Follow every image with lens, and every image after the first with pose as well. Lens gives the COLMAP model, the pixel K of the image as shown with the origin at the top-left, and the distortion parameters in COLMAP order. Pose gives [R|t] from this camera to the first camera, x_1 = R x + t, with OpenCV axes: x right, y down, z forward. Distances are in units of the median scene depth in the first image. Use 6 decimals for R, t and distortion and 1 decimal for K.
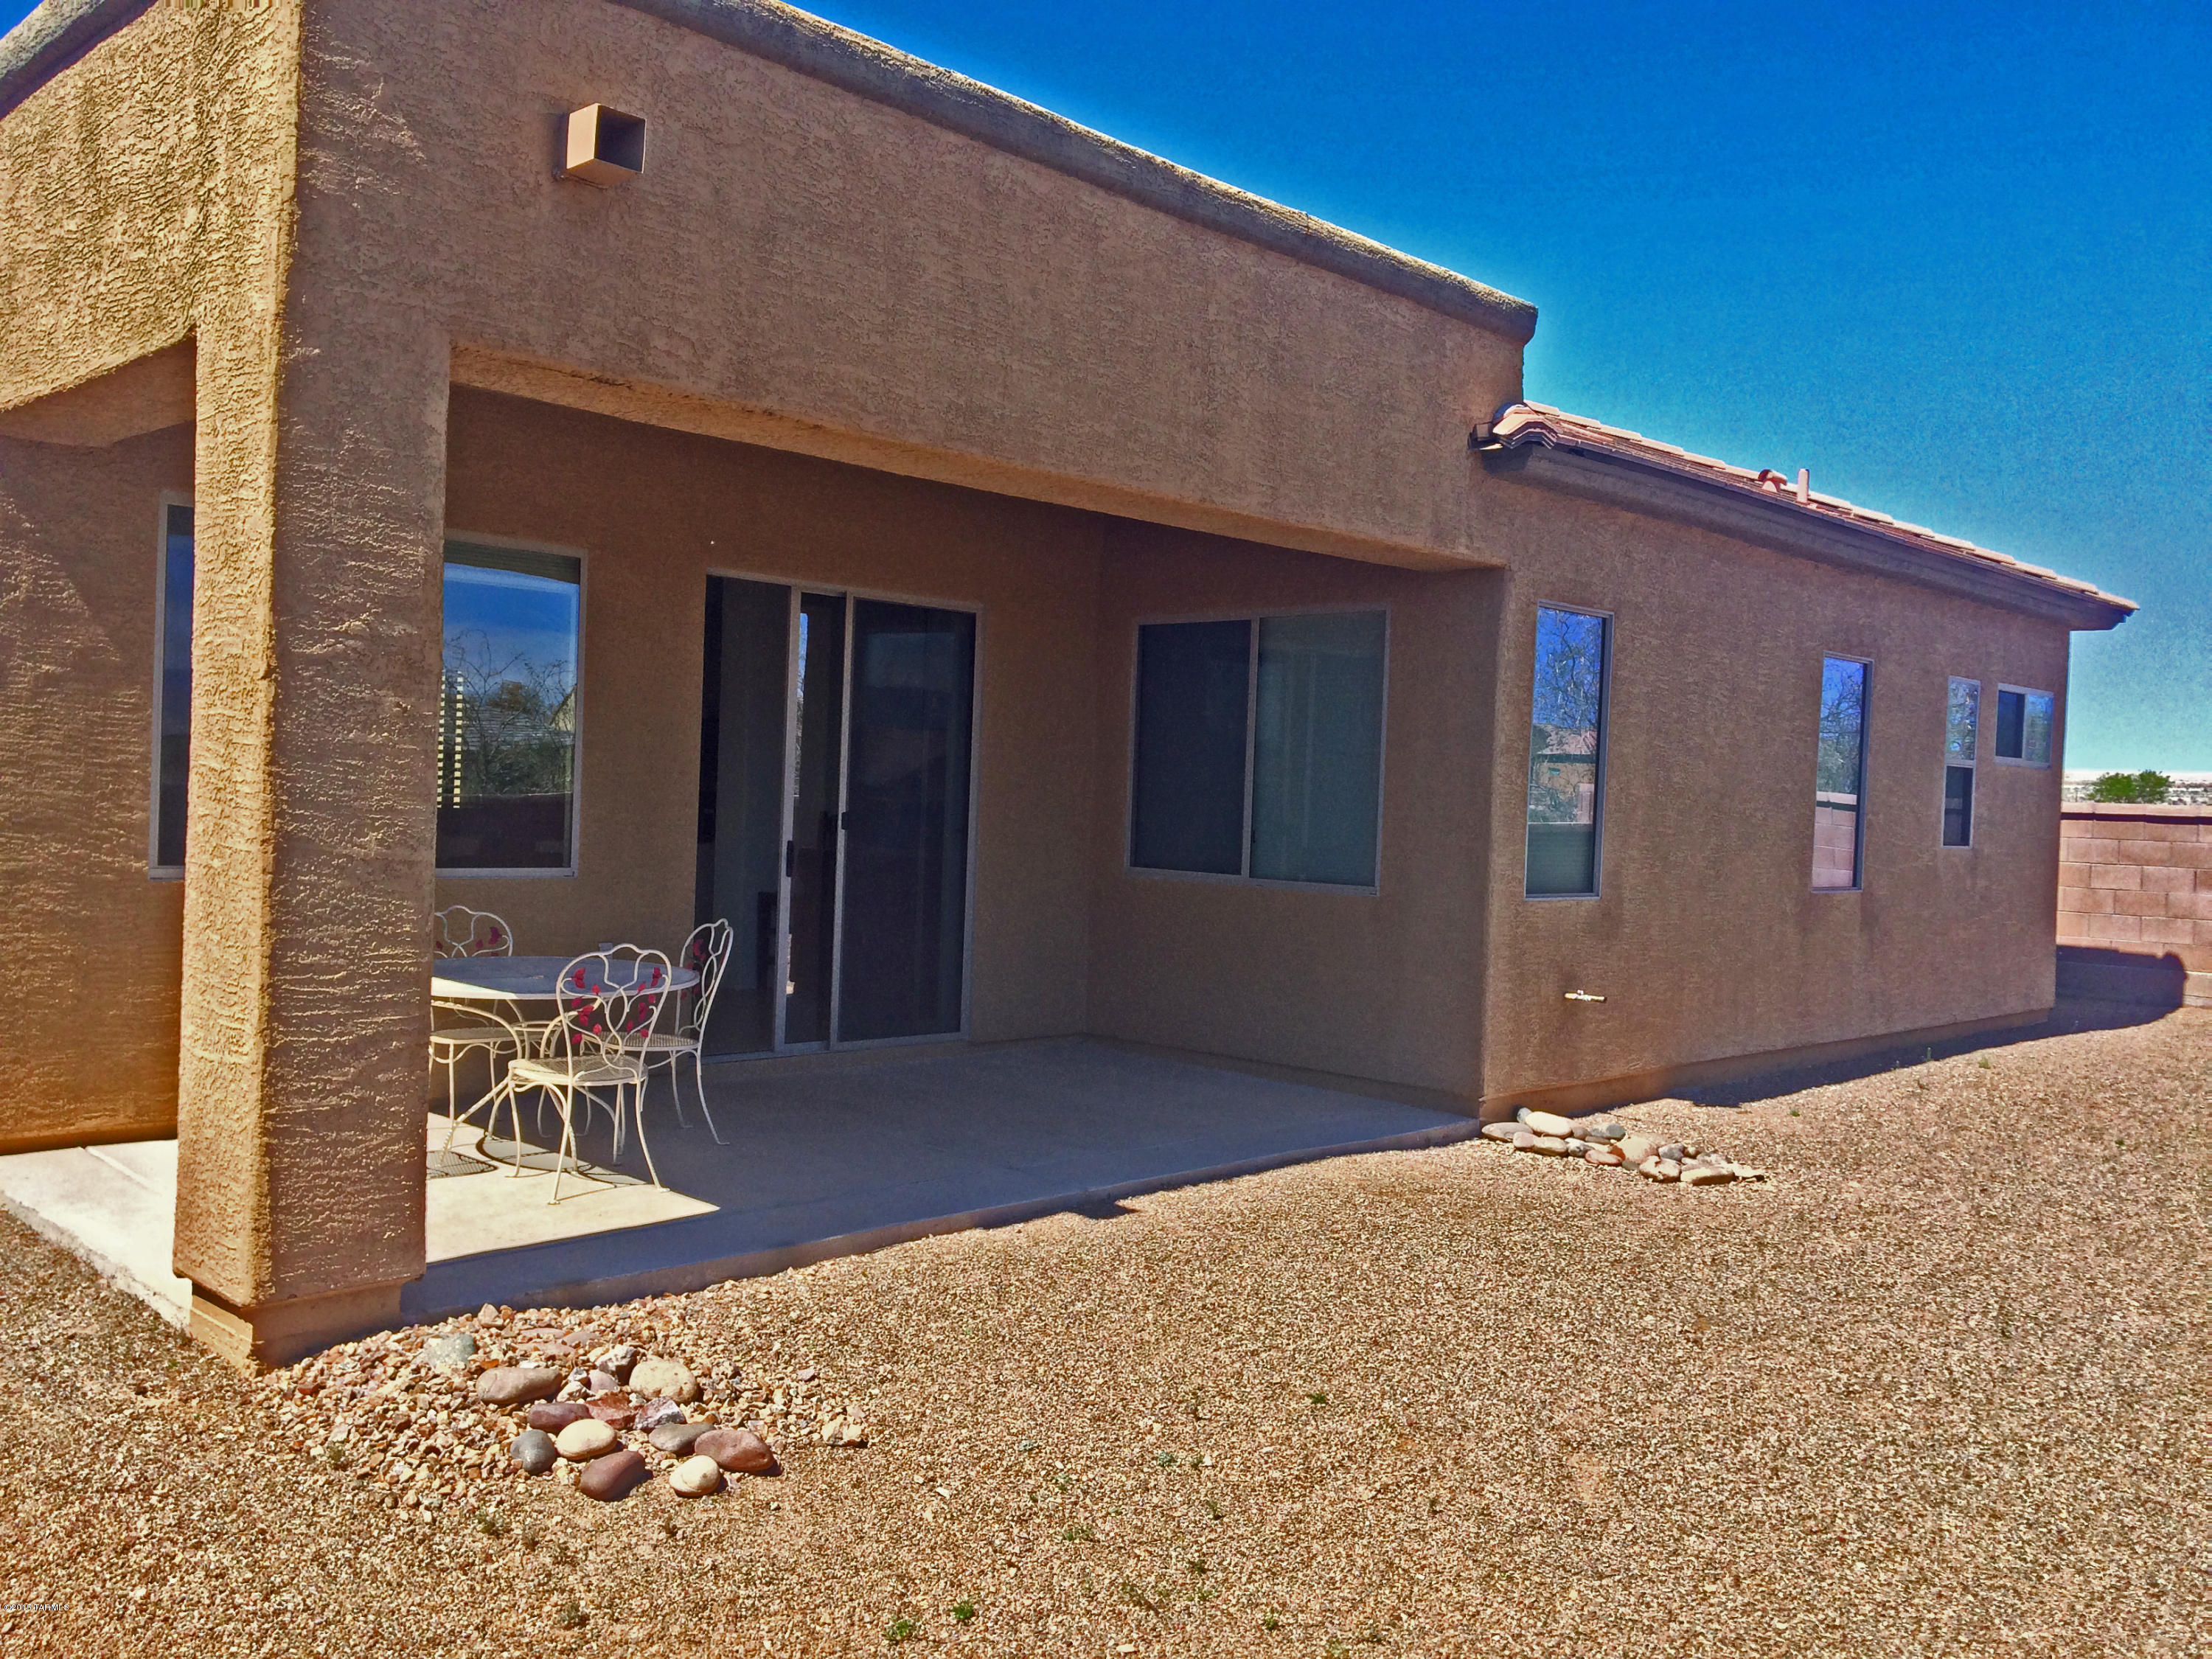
lens RADIAL K [[1847.3, 0, 1097.1], [0, 1847.3, 833.7], [0, 0, 1]] dist [0.089068, -0.114328]
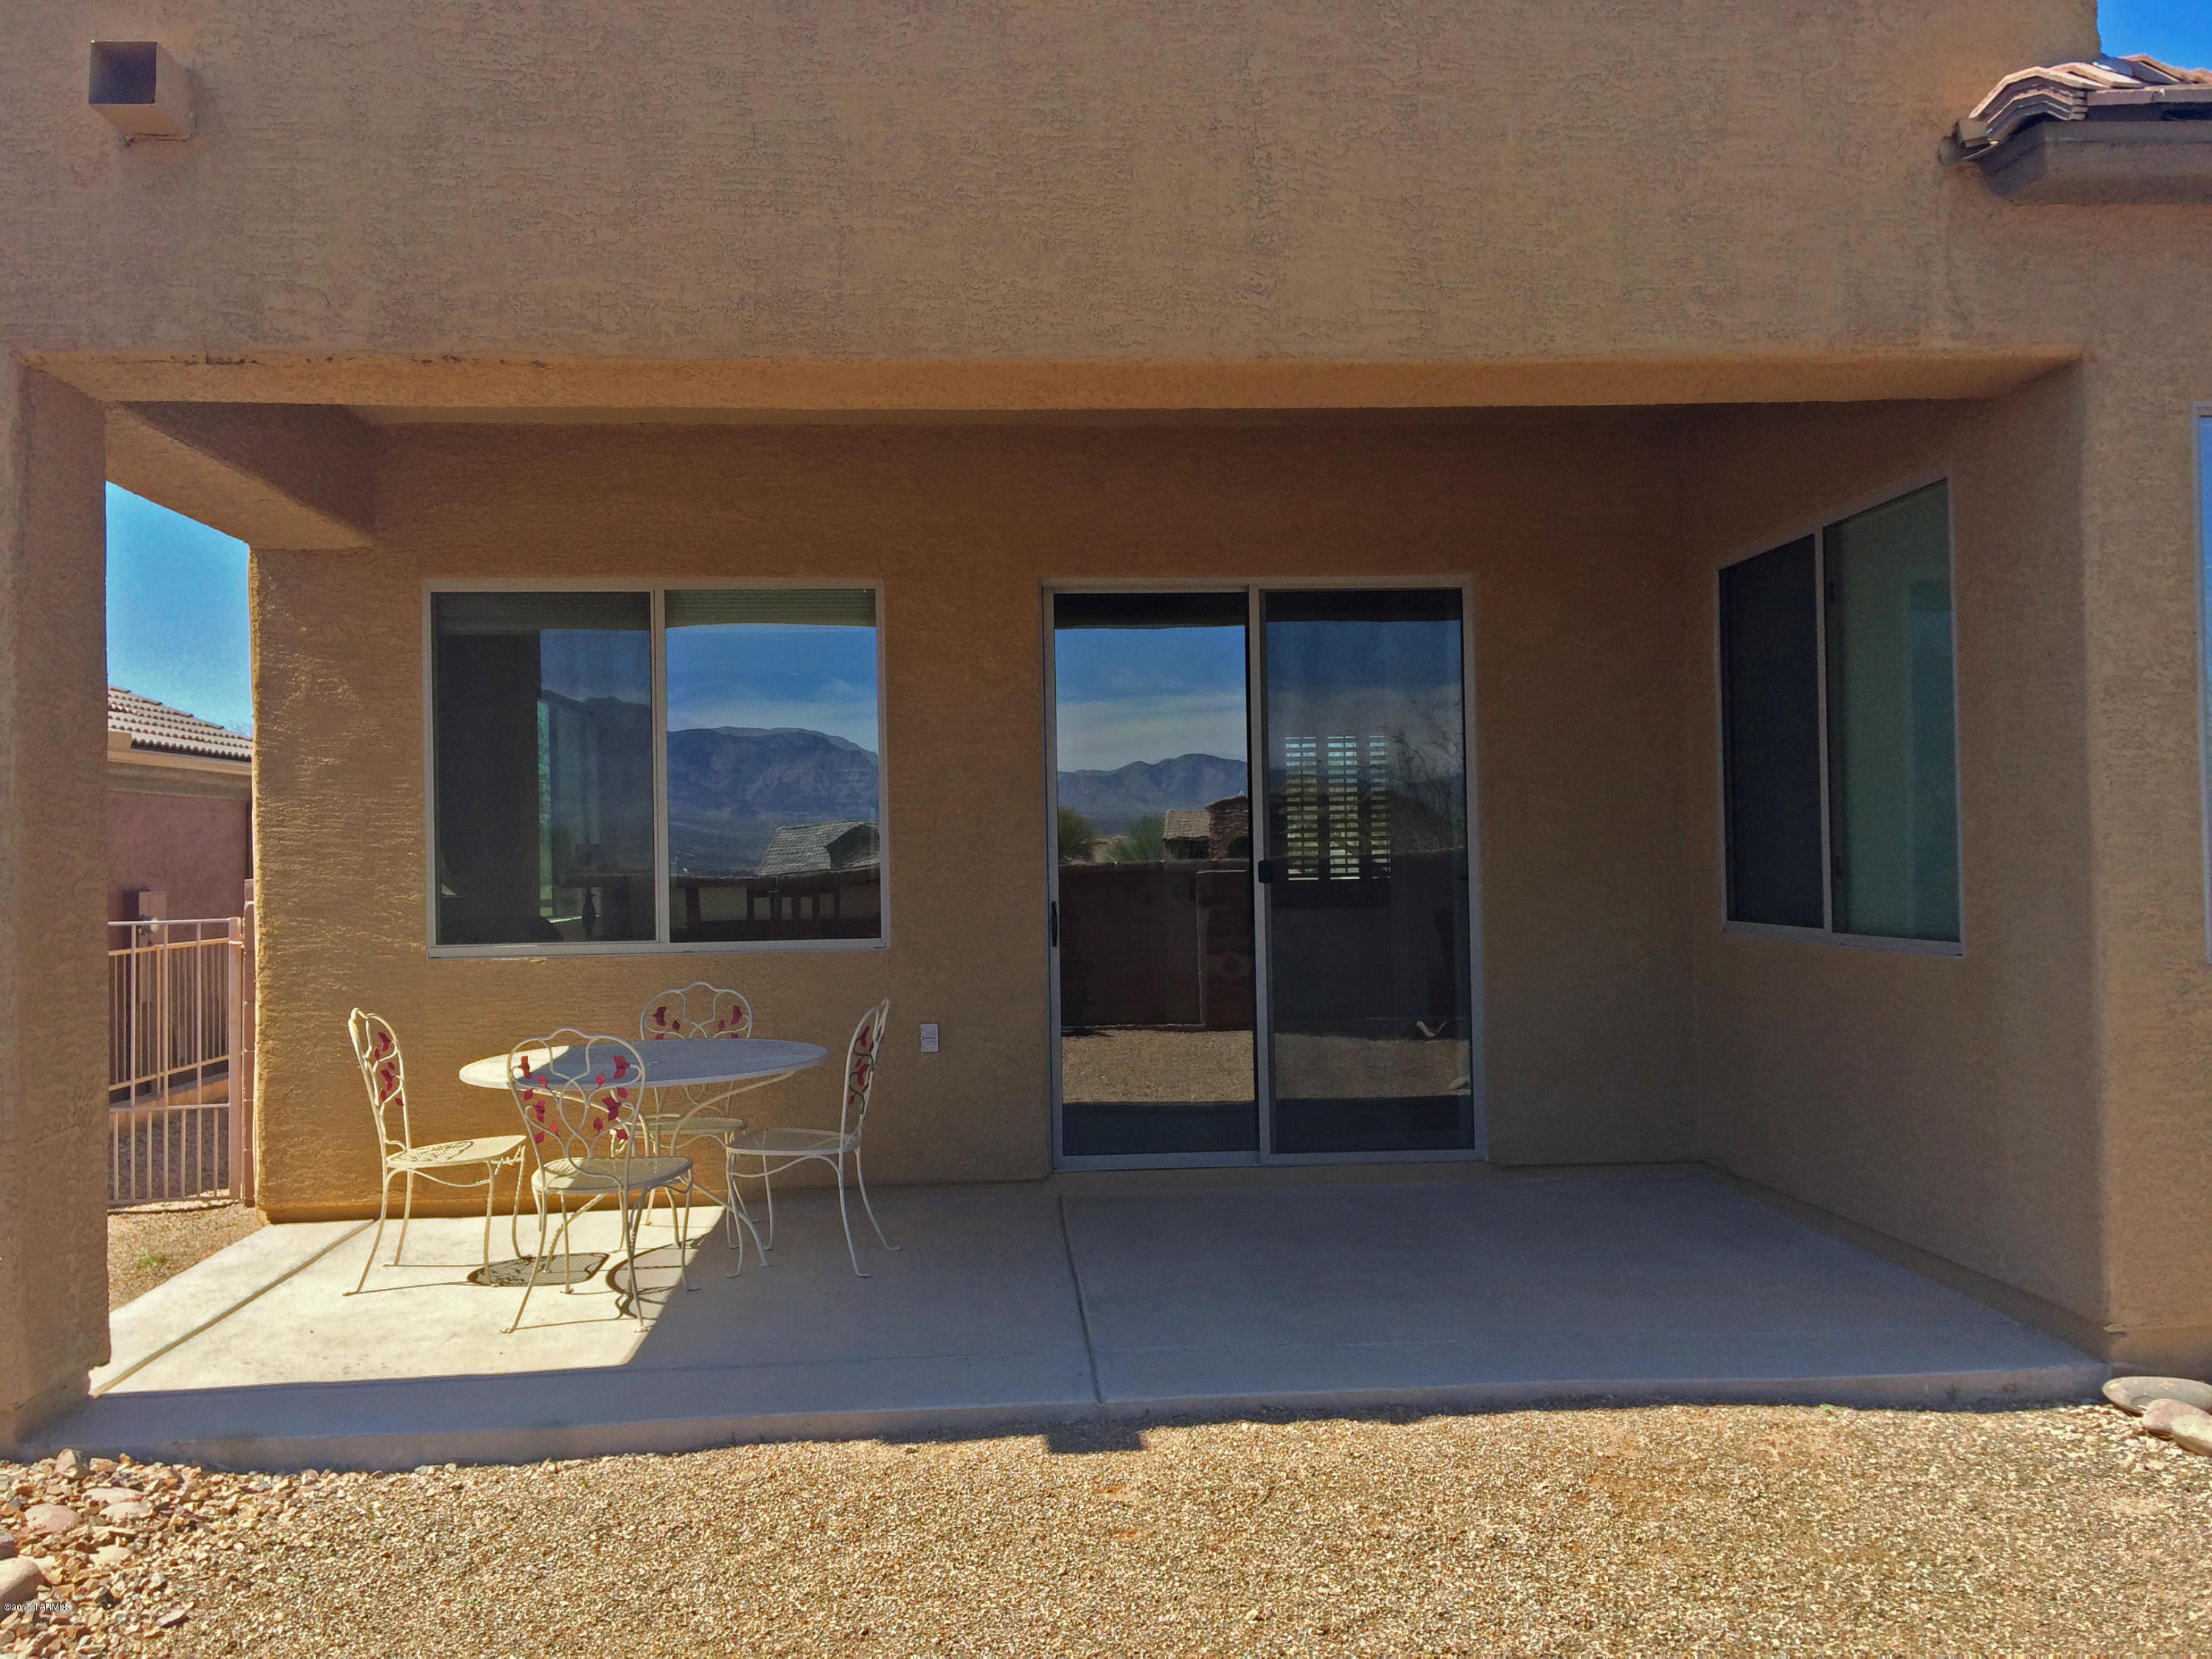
lens RADIAL K [[1847.3, 0, 1118.3], [0, 1847.3, 833.6], [0, 0, 1]] dist [0.089068, -0.114328]
pose [[0.747337, -0.059754, -0.661753, 0.472623], [0.031765, 0.998022, -0.054245, 0.024258], [0.663686, 0.019518, 0.747757, 0.509712]]
